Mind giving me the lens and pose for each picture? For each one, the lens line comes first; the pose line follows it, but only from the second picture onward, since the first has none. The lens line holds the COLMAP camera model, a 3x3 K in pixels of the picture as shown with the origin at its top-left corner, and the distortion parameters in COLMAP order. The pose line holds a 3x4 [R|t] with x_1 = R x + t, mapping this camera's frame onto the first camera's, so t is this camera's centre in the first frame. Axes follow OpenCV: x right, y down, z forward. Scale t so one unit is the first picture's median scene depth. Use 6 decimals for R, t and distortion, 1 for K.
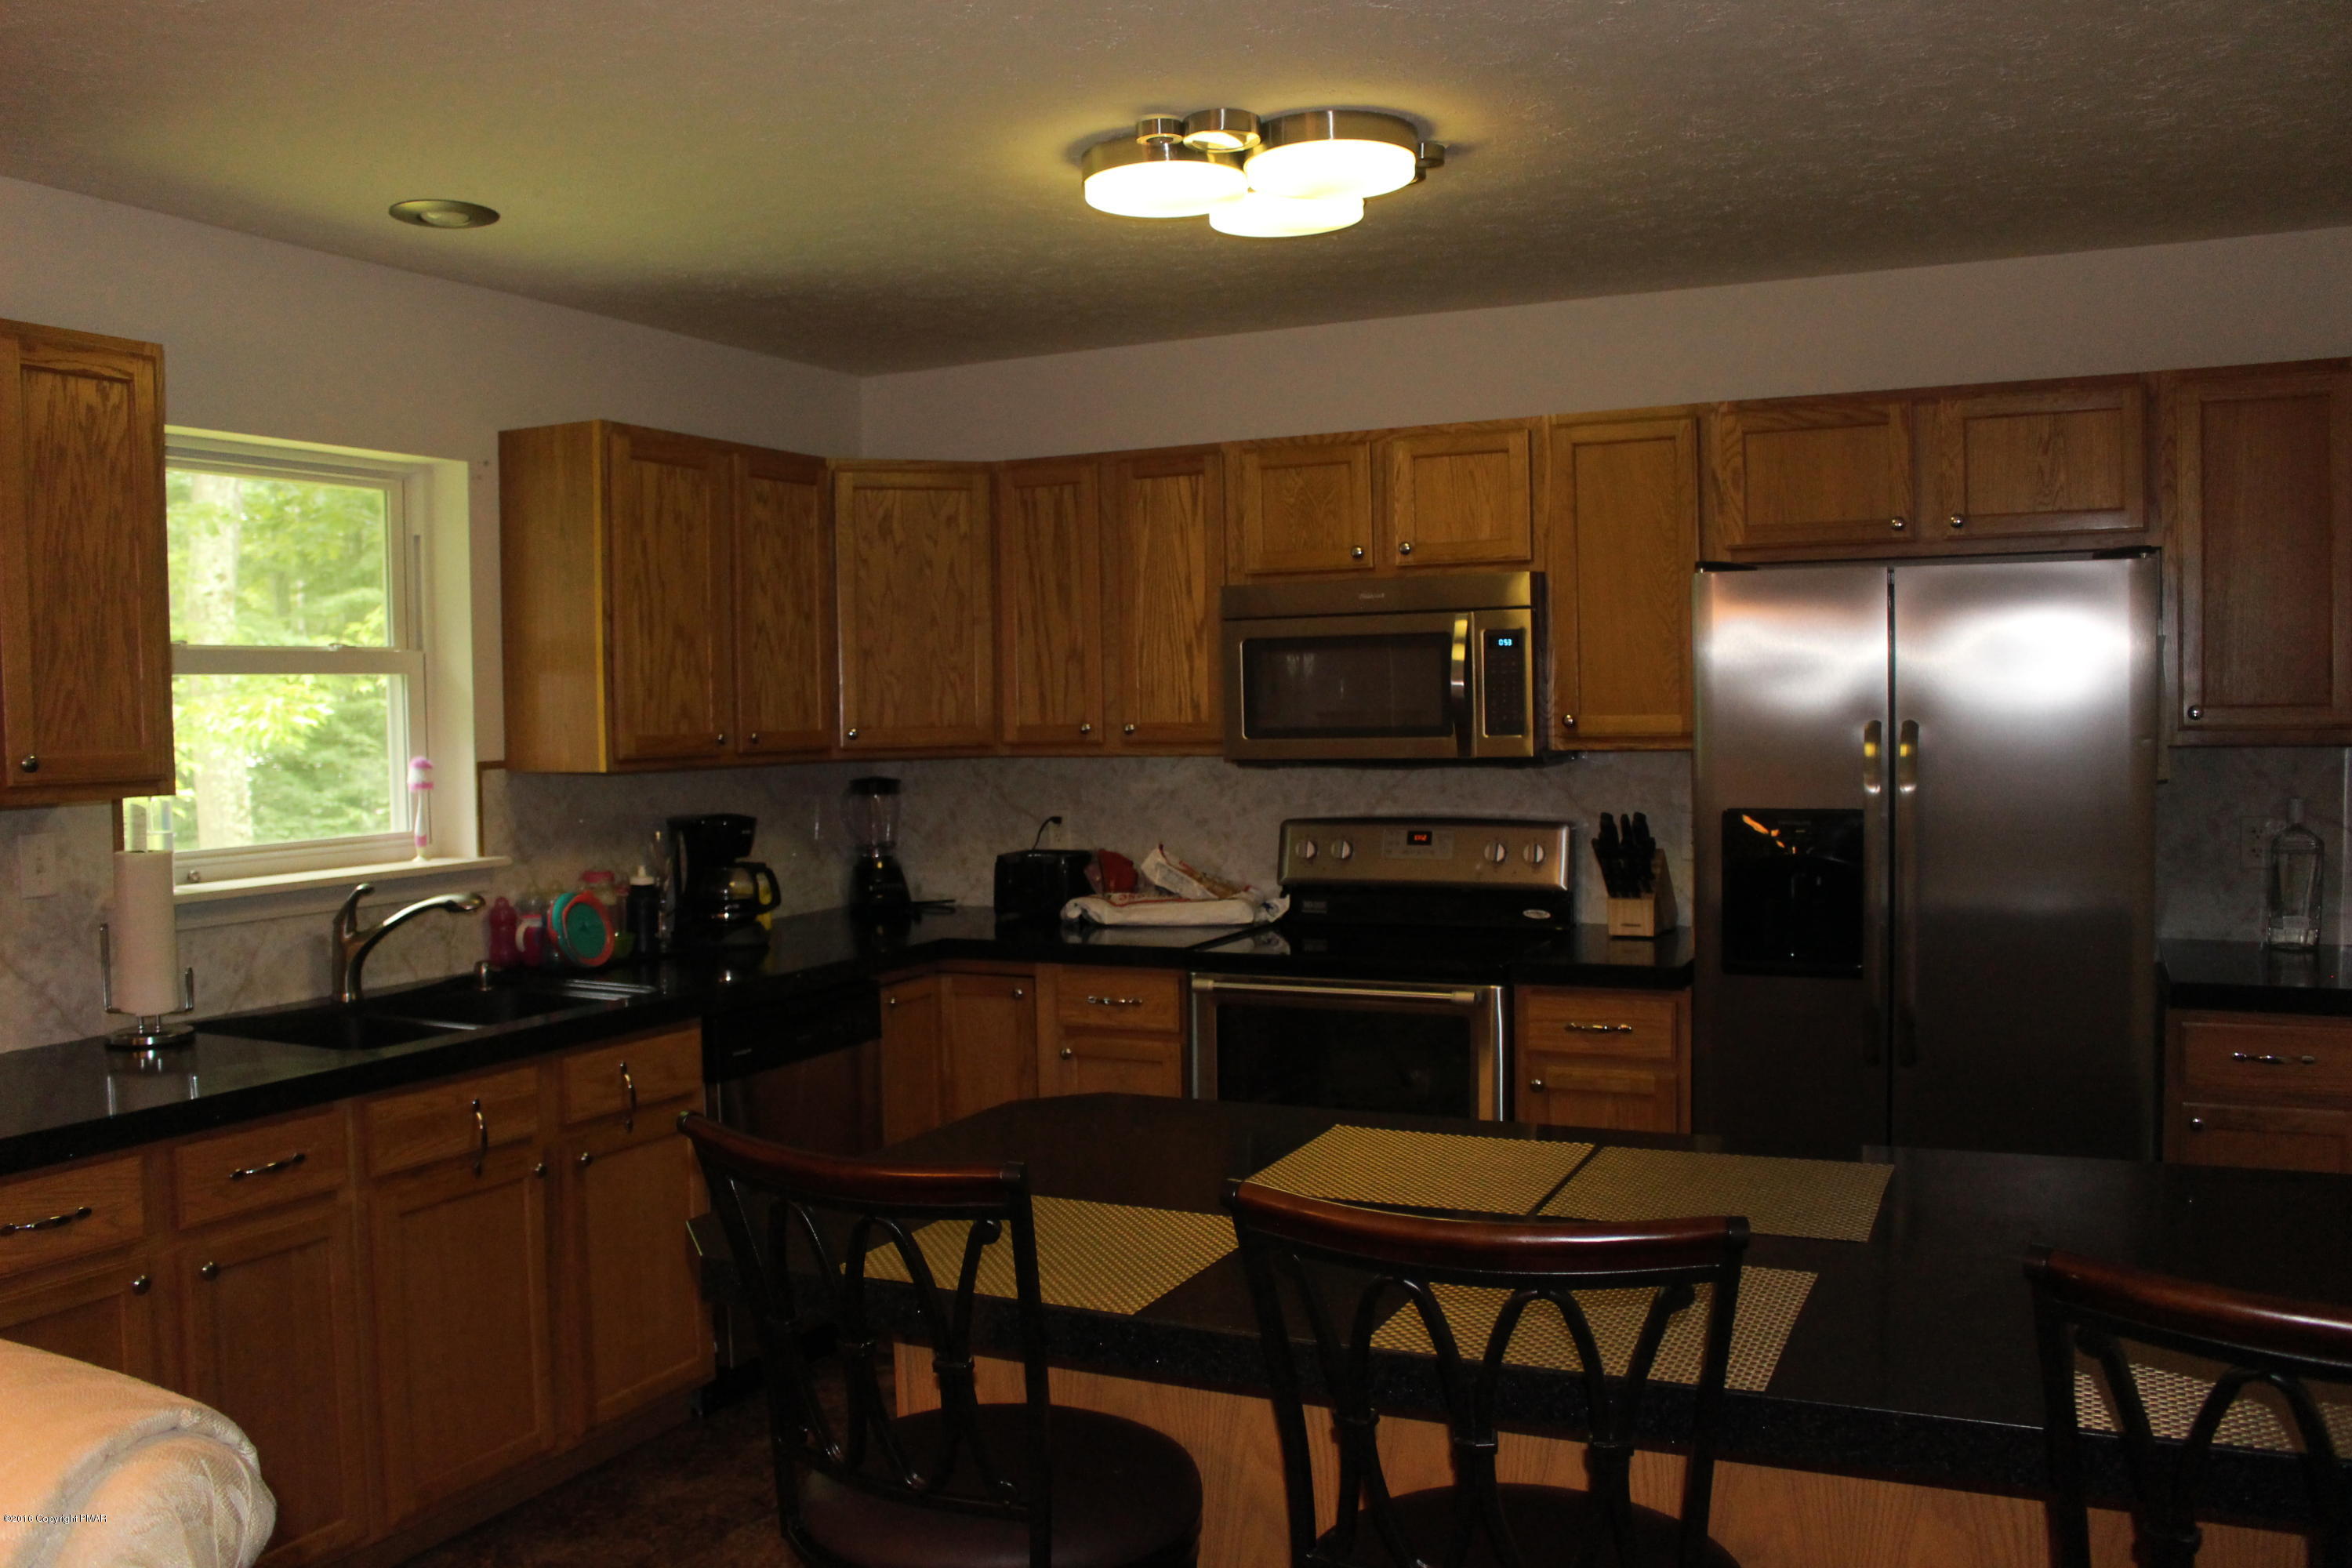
lens RADIAL K [[1923.5, 0, 1176.0], [0, 1923.5, 784.0], [0, 0, 1]] dist [-0.144787, 0.111191]
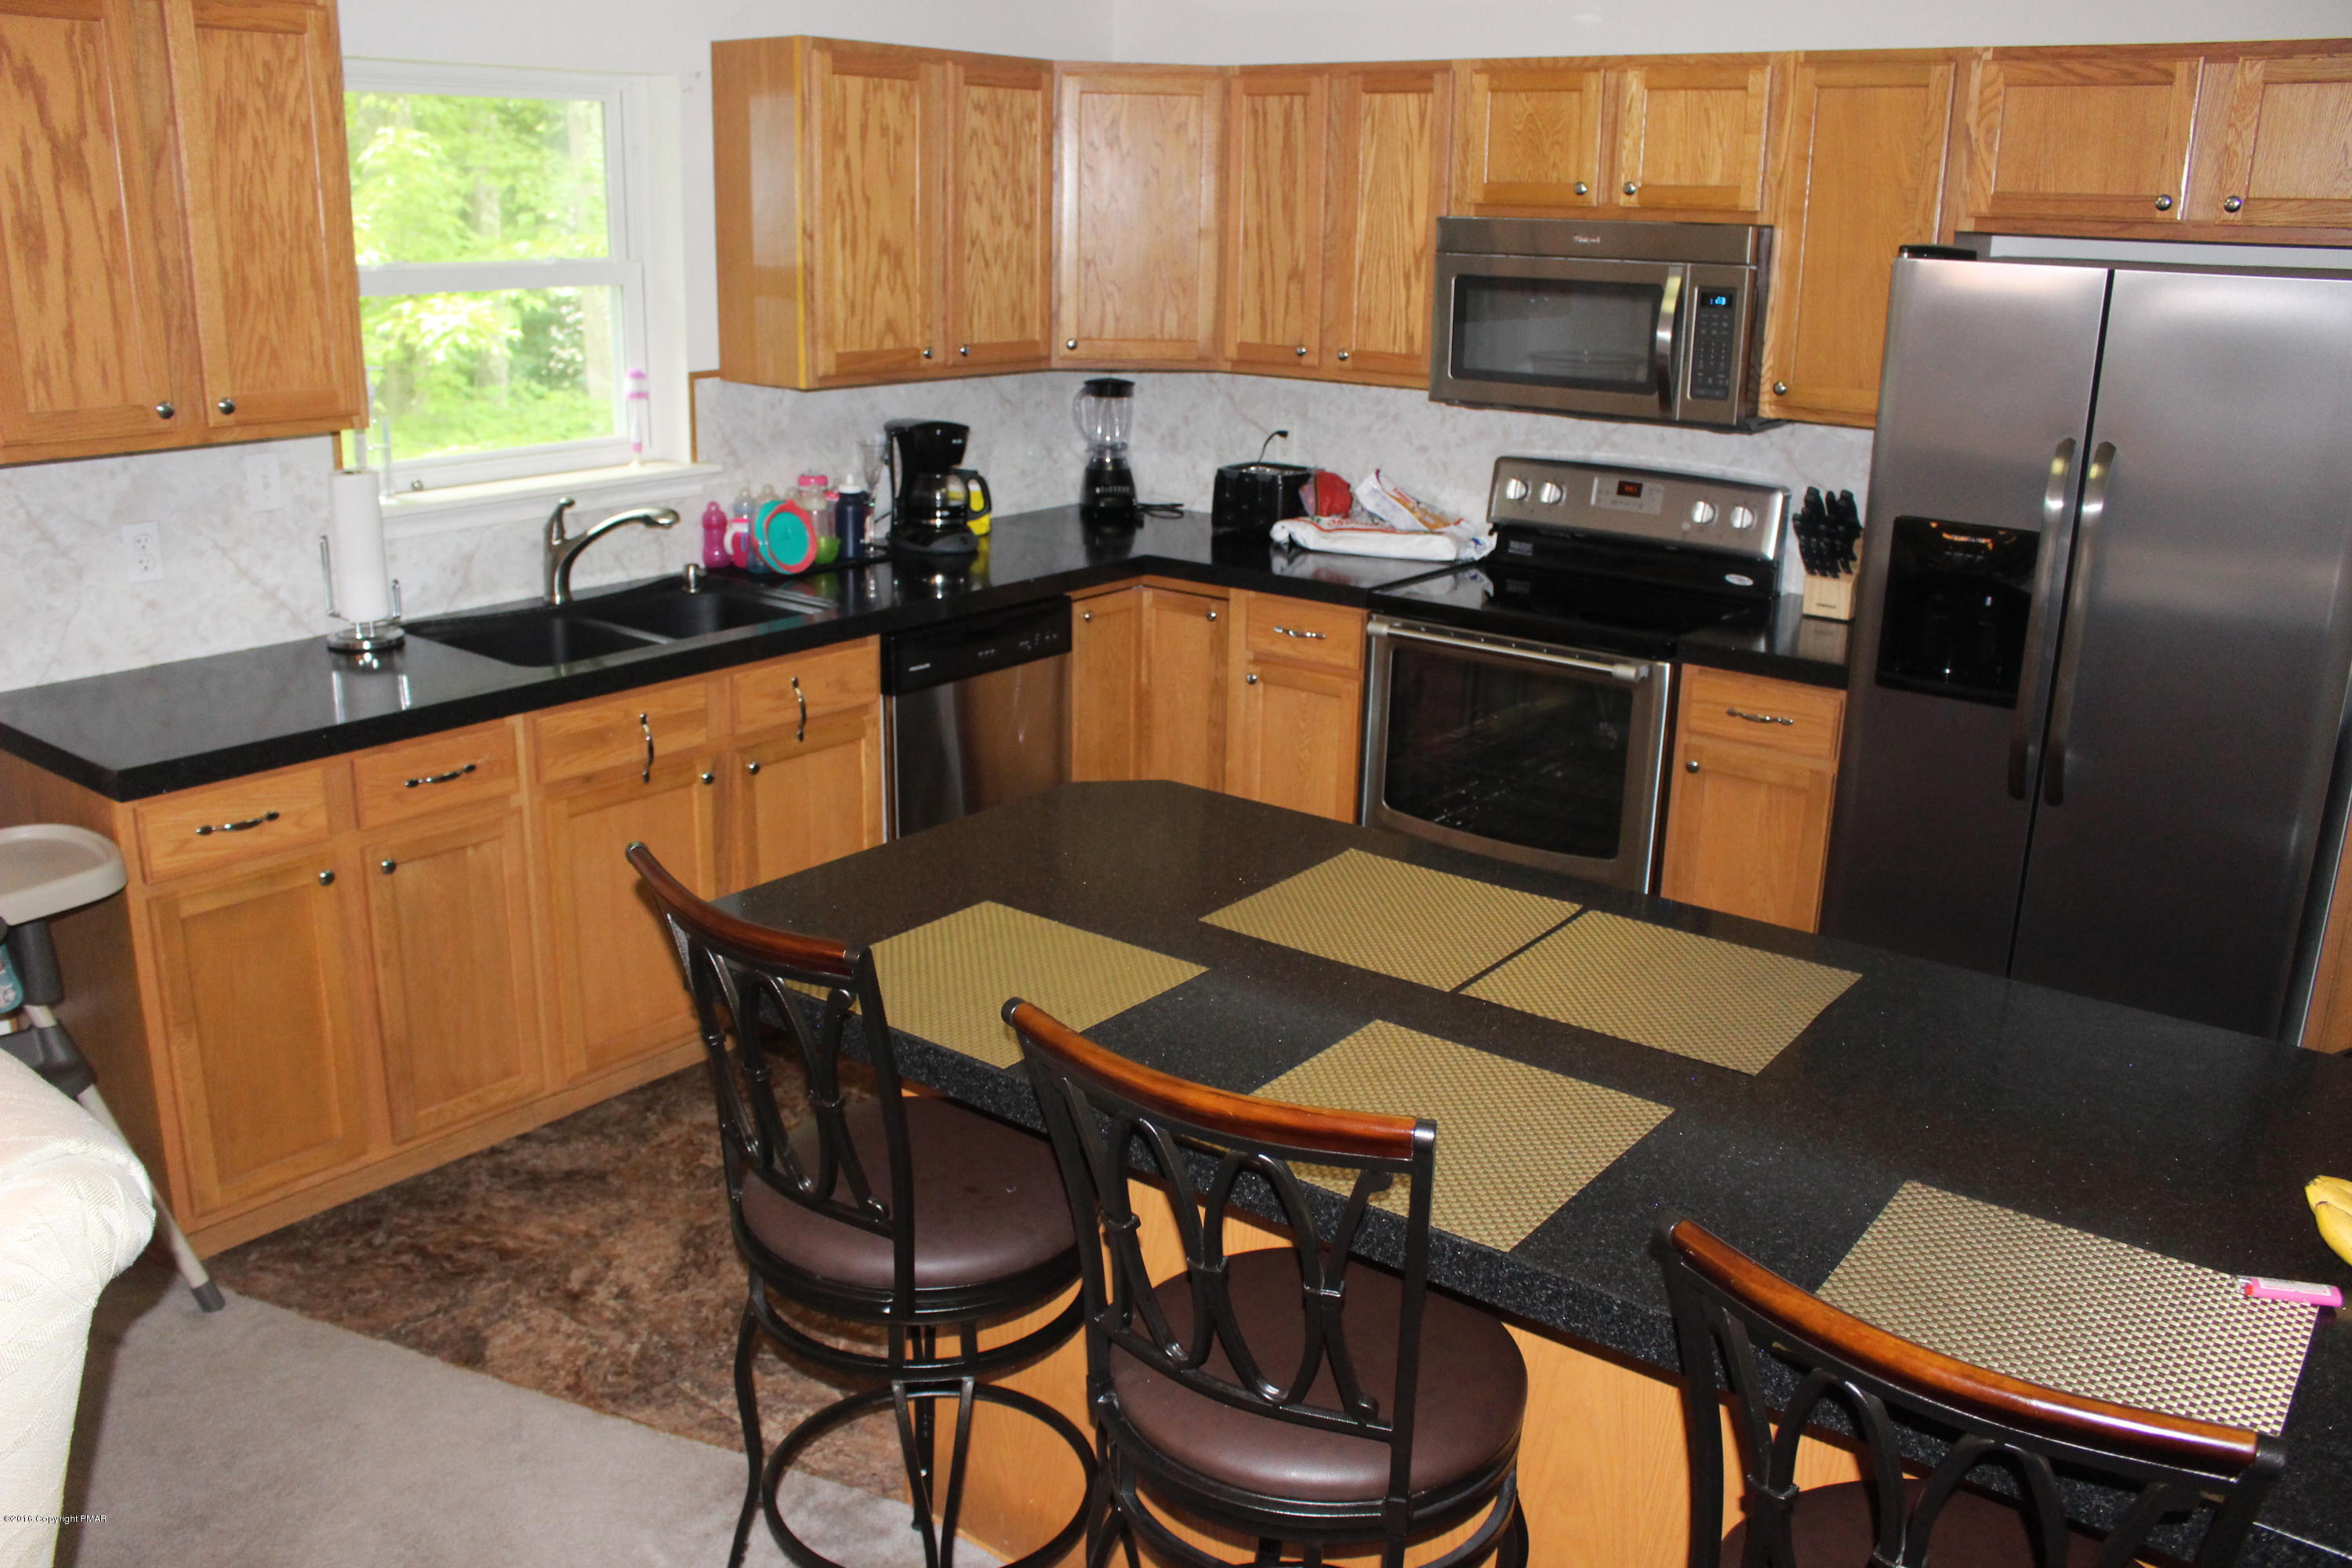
lens RADIAL K [[1923.5, 0, 1176.0], [0, 1923.5, 784.0], [0, 0, 1]] dist [-0.144787, 0.111191]
pose [[0.978351, 0.095022, -0.183847, 0.100468], [-0.047190, 0.967386, 0.248871, -0.060491], [0.201500, -0.234808, 0.950928, 0.003980]]
